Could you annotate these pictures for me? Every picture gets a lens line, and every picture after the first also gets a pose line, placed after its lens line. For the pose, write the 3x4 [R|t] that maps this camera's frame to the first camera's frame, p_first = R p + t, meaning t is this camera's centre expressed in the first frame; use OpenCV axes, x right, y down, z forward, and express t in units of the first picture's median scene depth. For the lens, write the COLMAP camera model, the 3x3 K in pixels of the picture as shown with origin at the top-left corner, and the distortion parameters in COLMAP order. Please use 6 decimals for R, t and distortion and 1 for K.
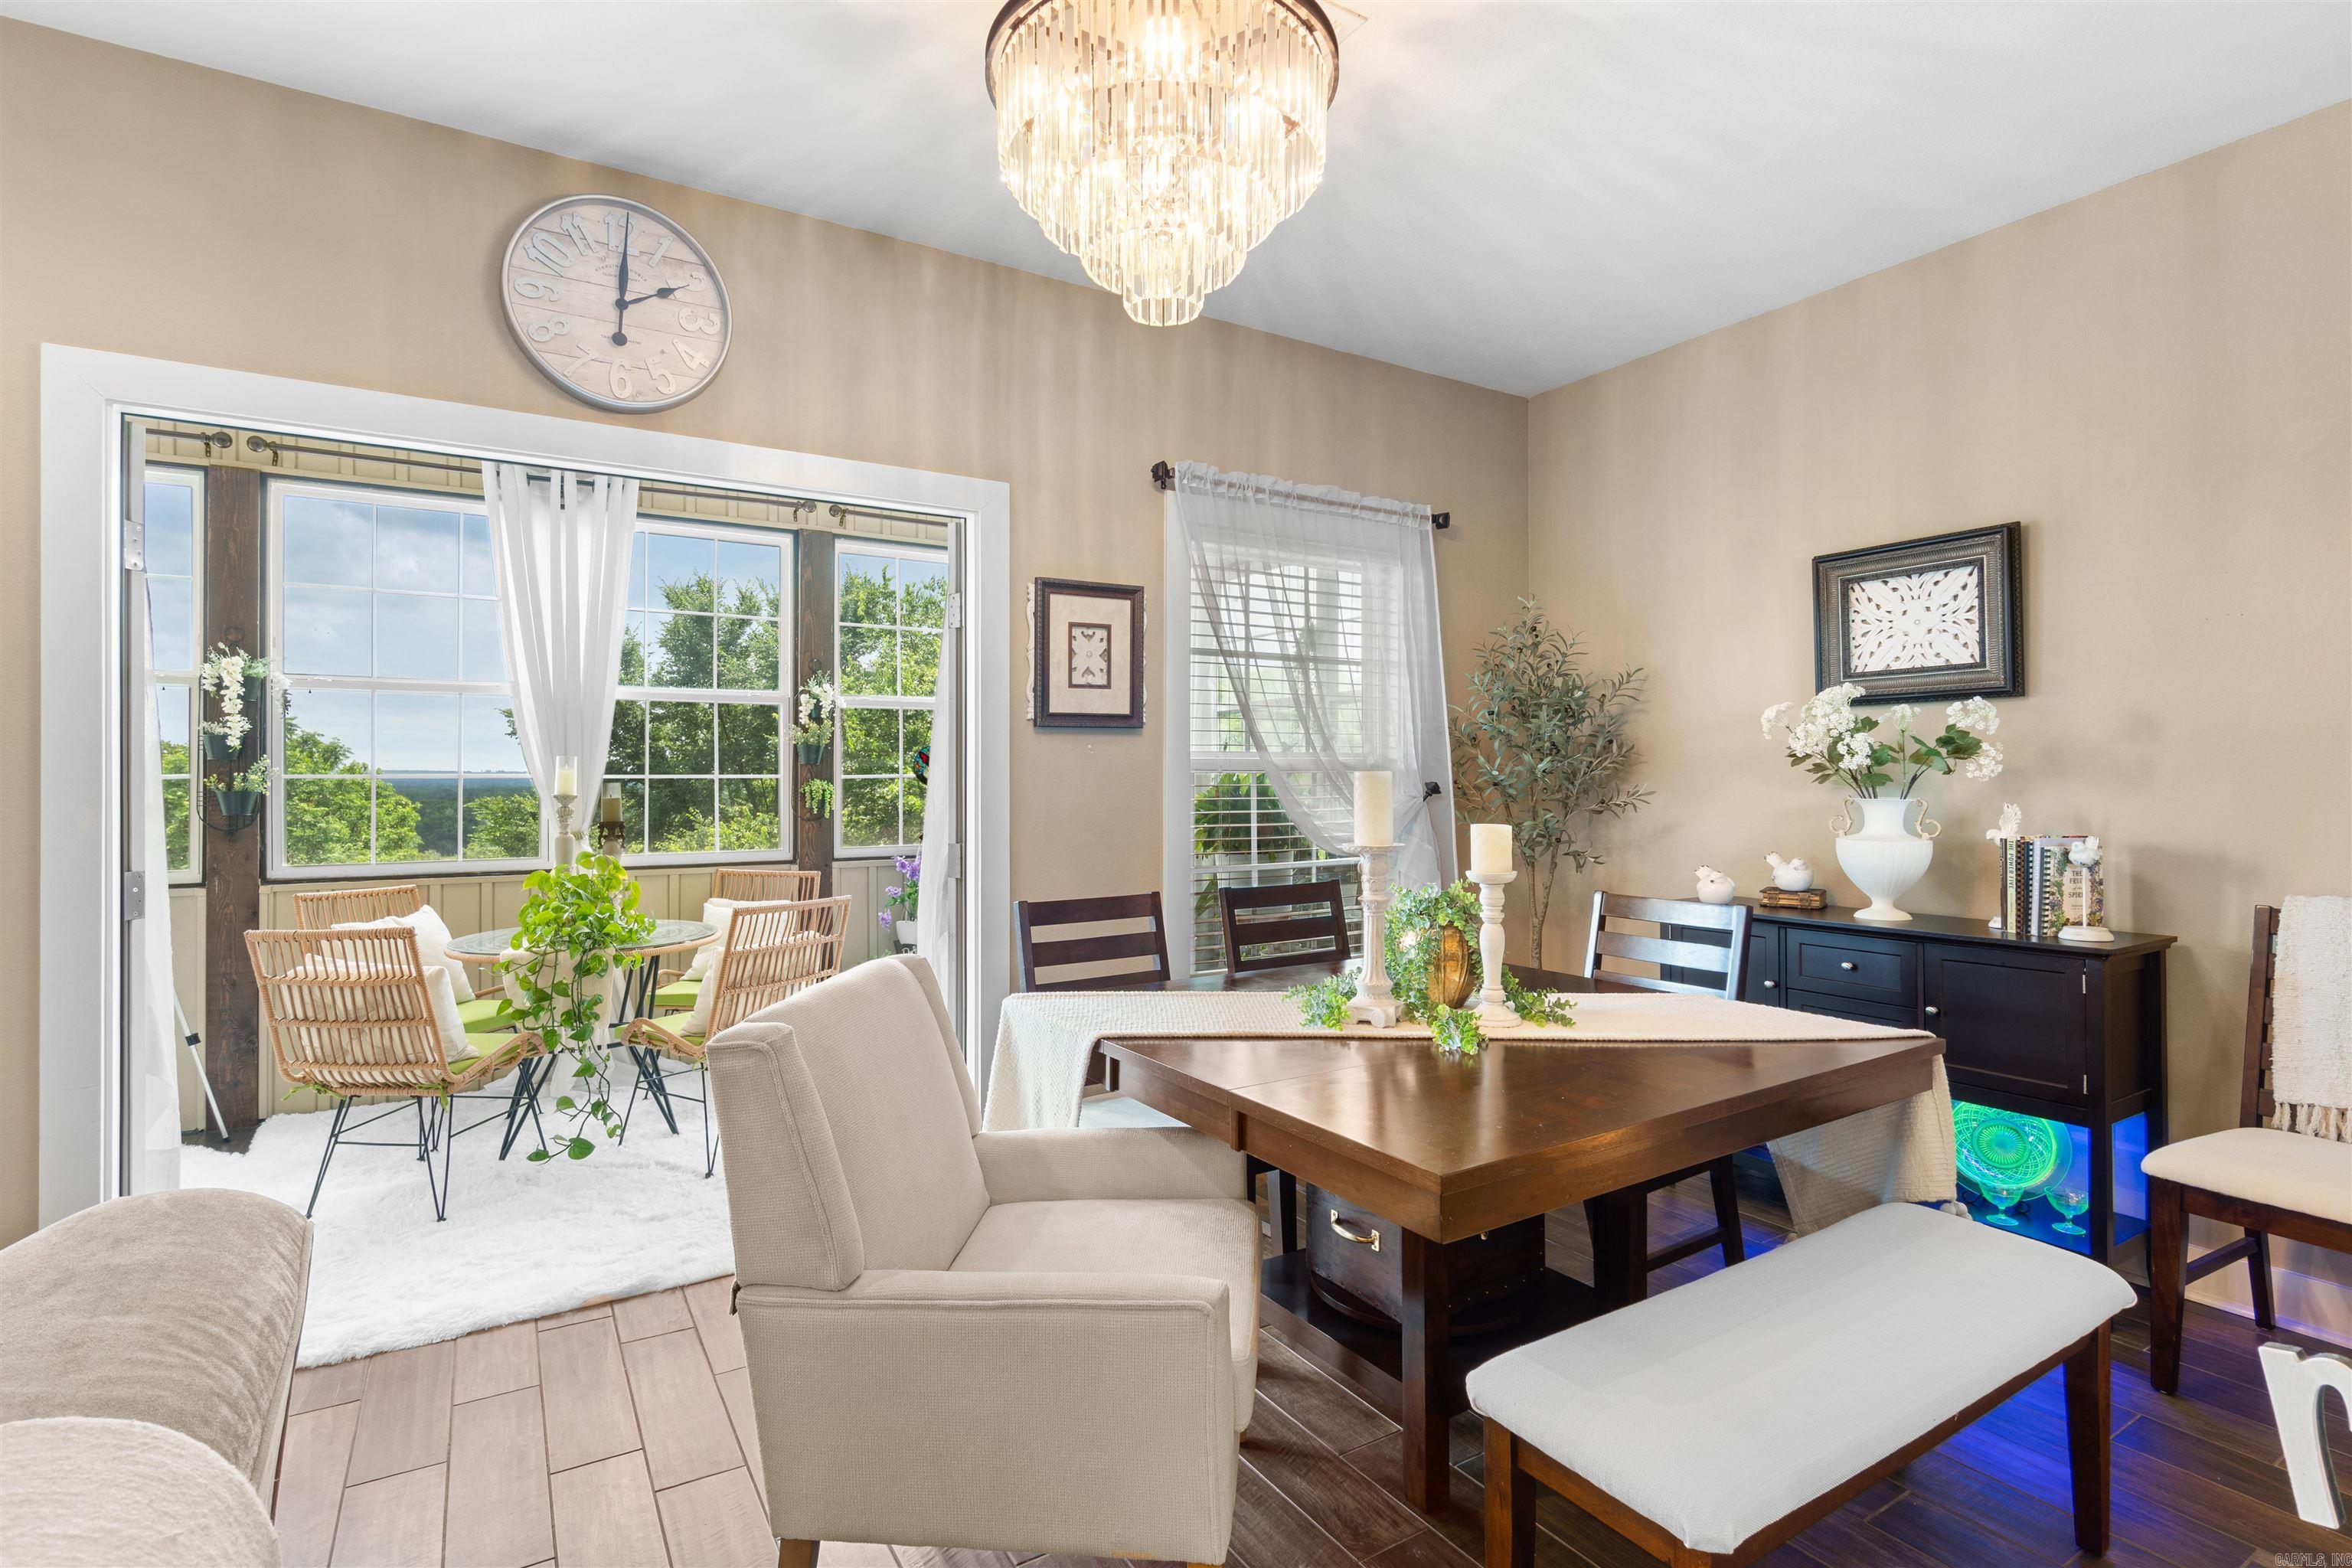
lens RADIAL K [[1084.1, 0, 1169.0], [0, 1084.1, 776.4], [0, 0, 1]] dist [0.001477, 0.000020]
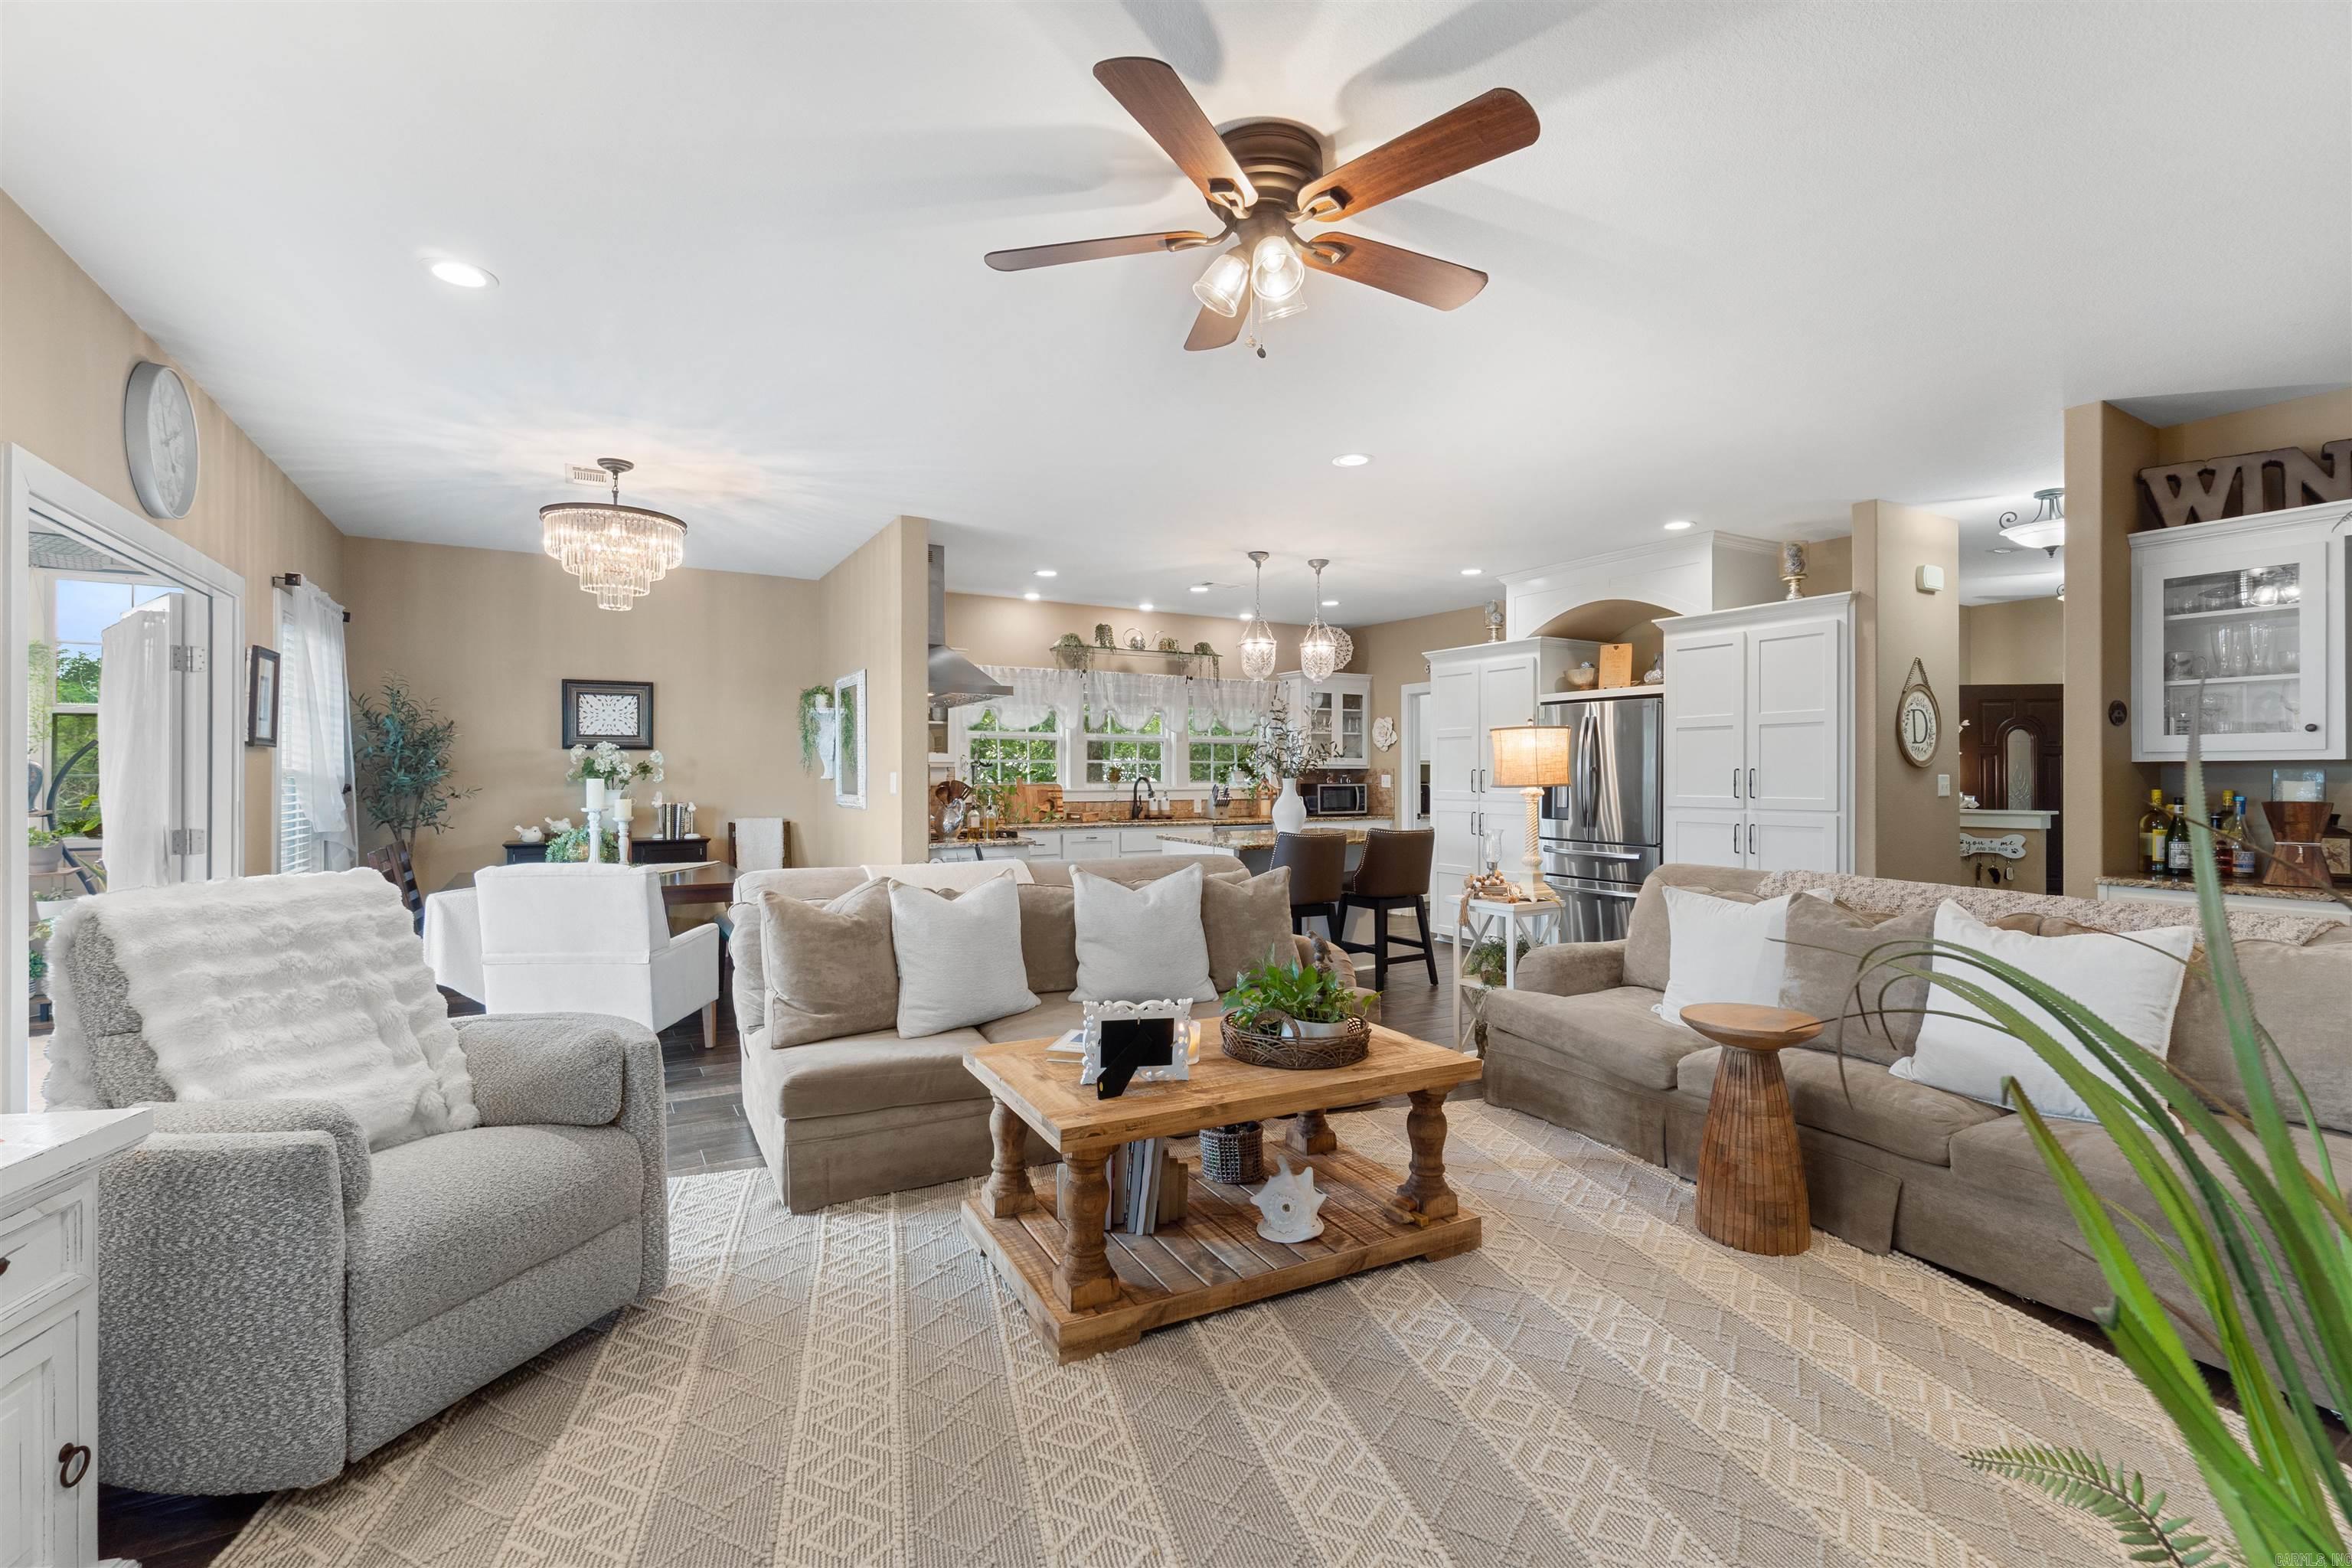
lens RADIAL K [[1014.2, 0, 1182.0], [0, 1014.2, 781.1], [0, 0, 1]] dist [-0.002286, 0.000062]
pose [[0.027344, -0.001715, 0.999625, -1.420101], [-0.003818, 0.999991, 0.001820, -0.007778], [-0.999619, -0.003867, 0.027337, -0.291246]]
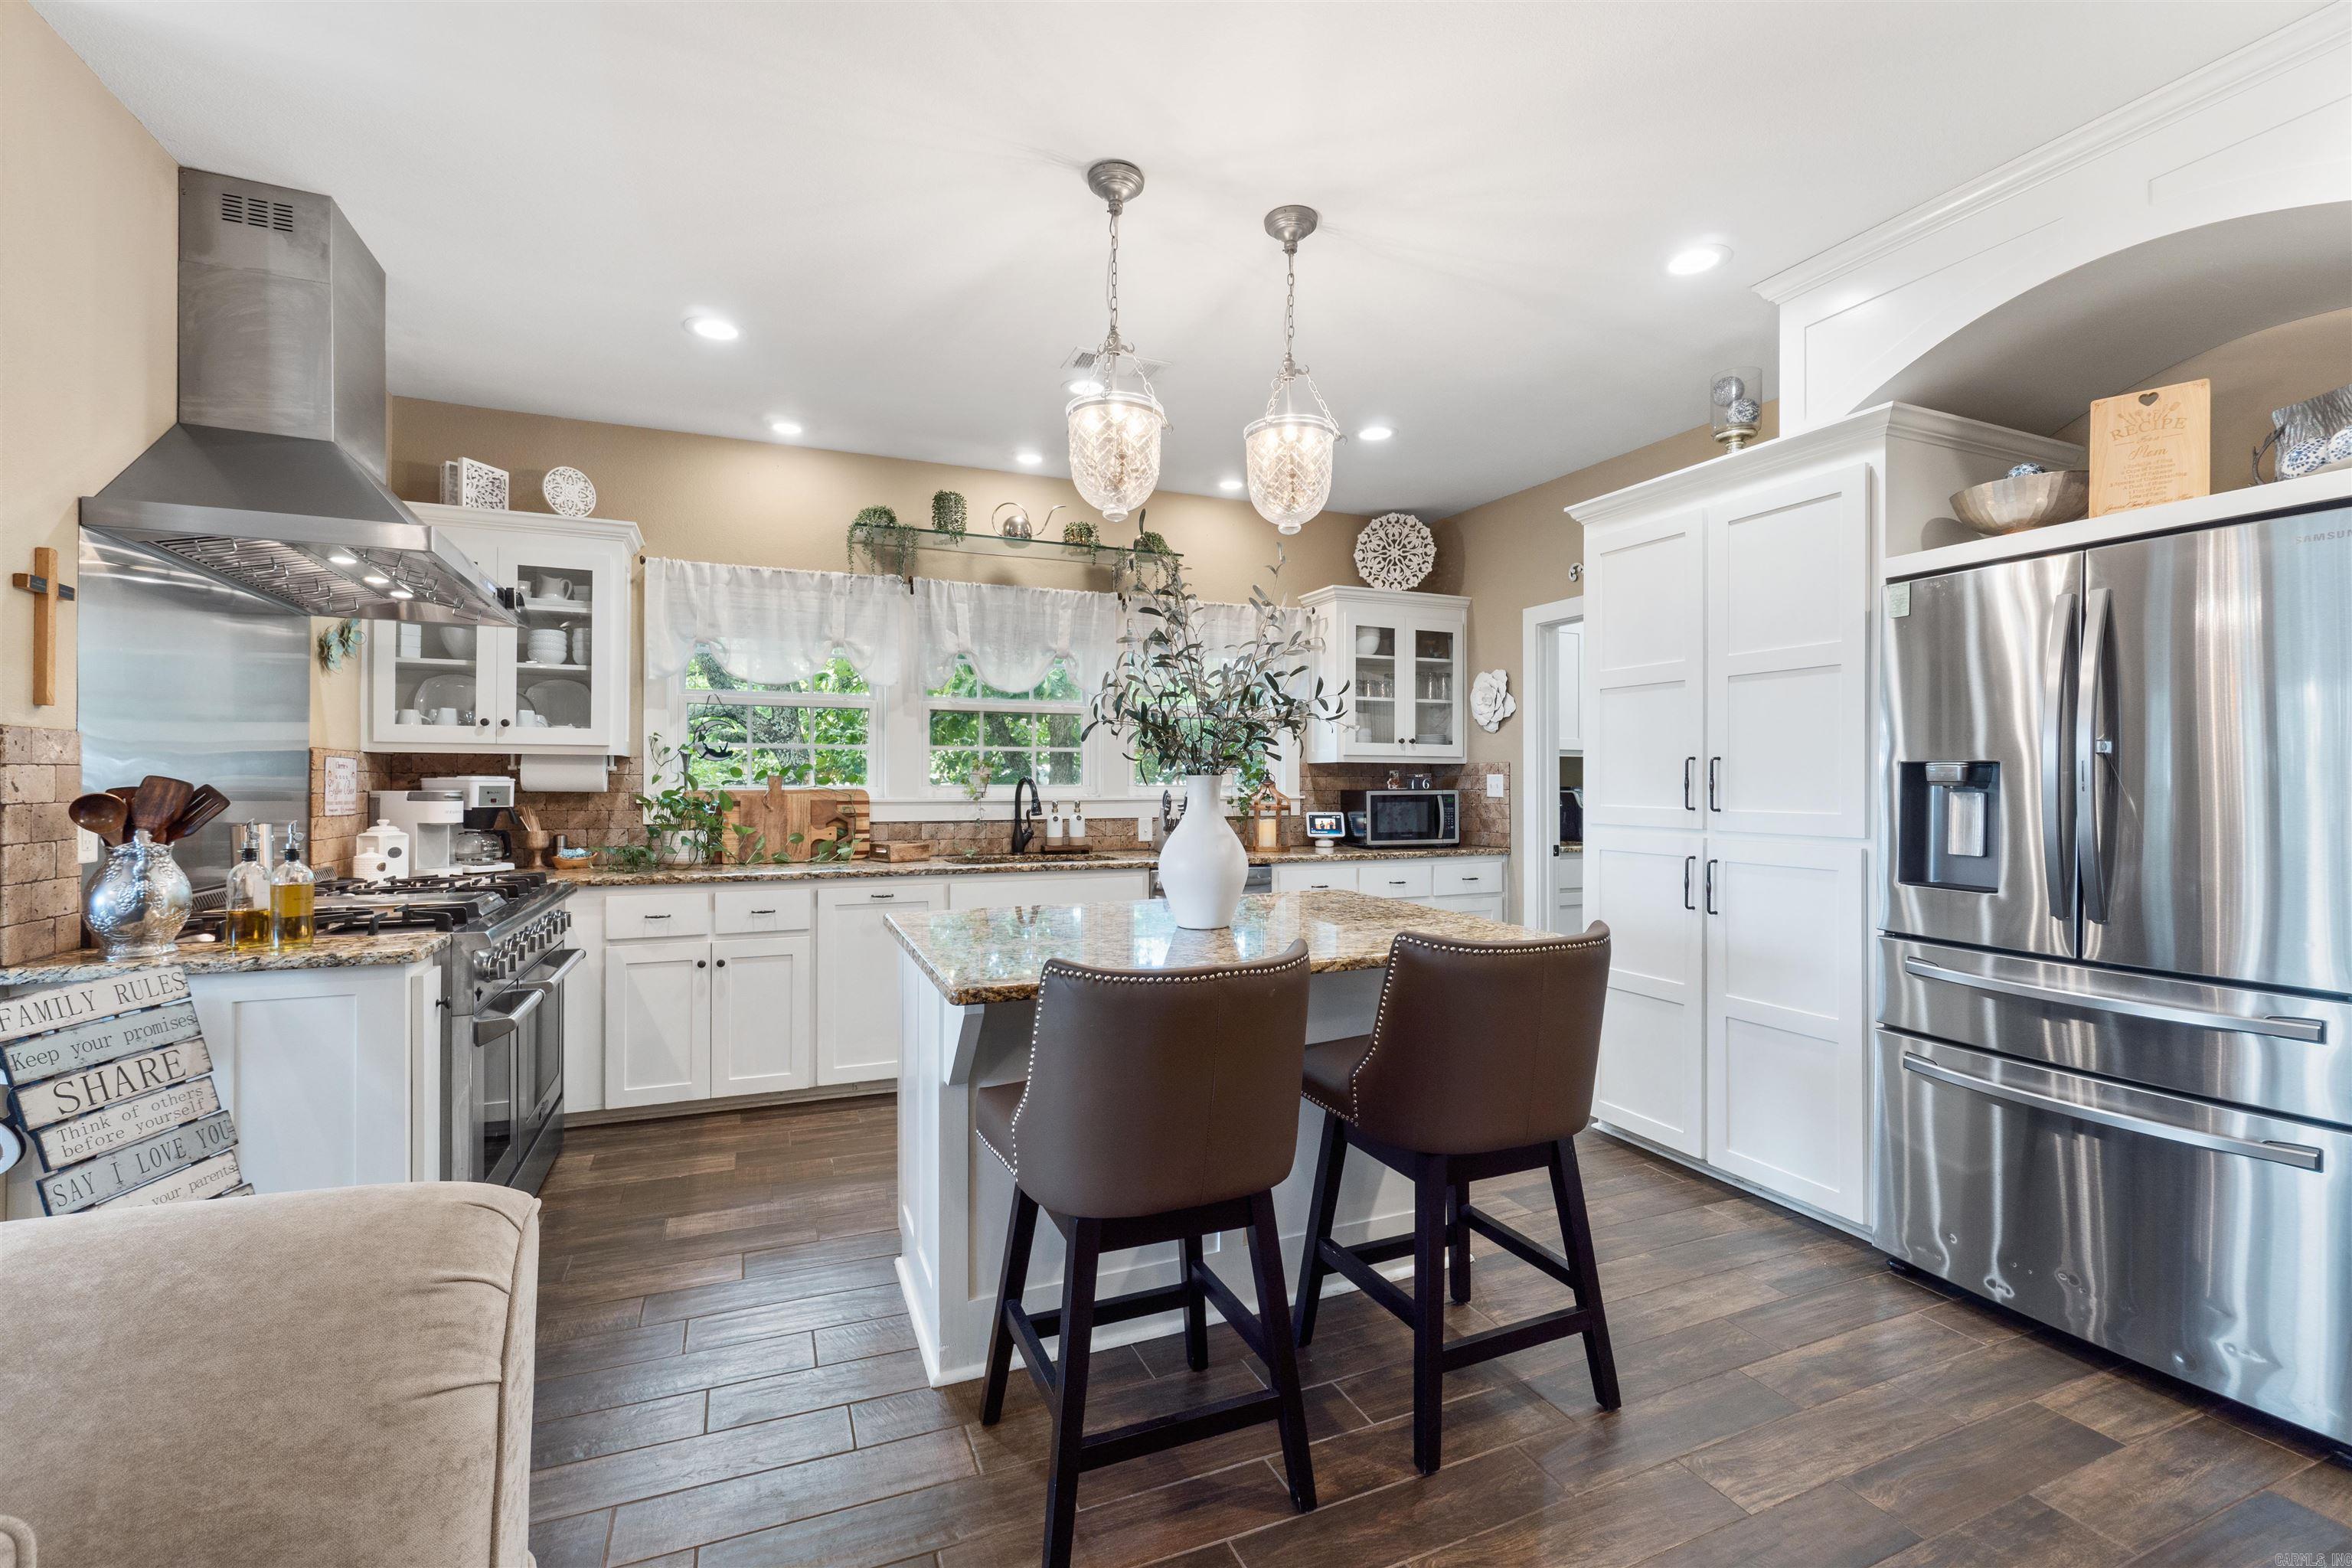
lens RADIAL K [[1014.2, 0, 1180.3], [0, 1014.2, 781.3], [0, 0, 1]] dist [-0.002286, 0.000062]
pose [[0.152128, 0.005499, 0.988346, -0.134891], [-0.005882, 0.999972, -0.004658, -0.001125], [-0.988343, -0.005105, 0.152156, -0.552749]]
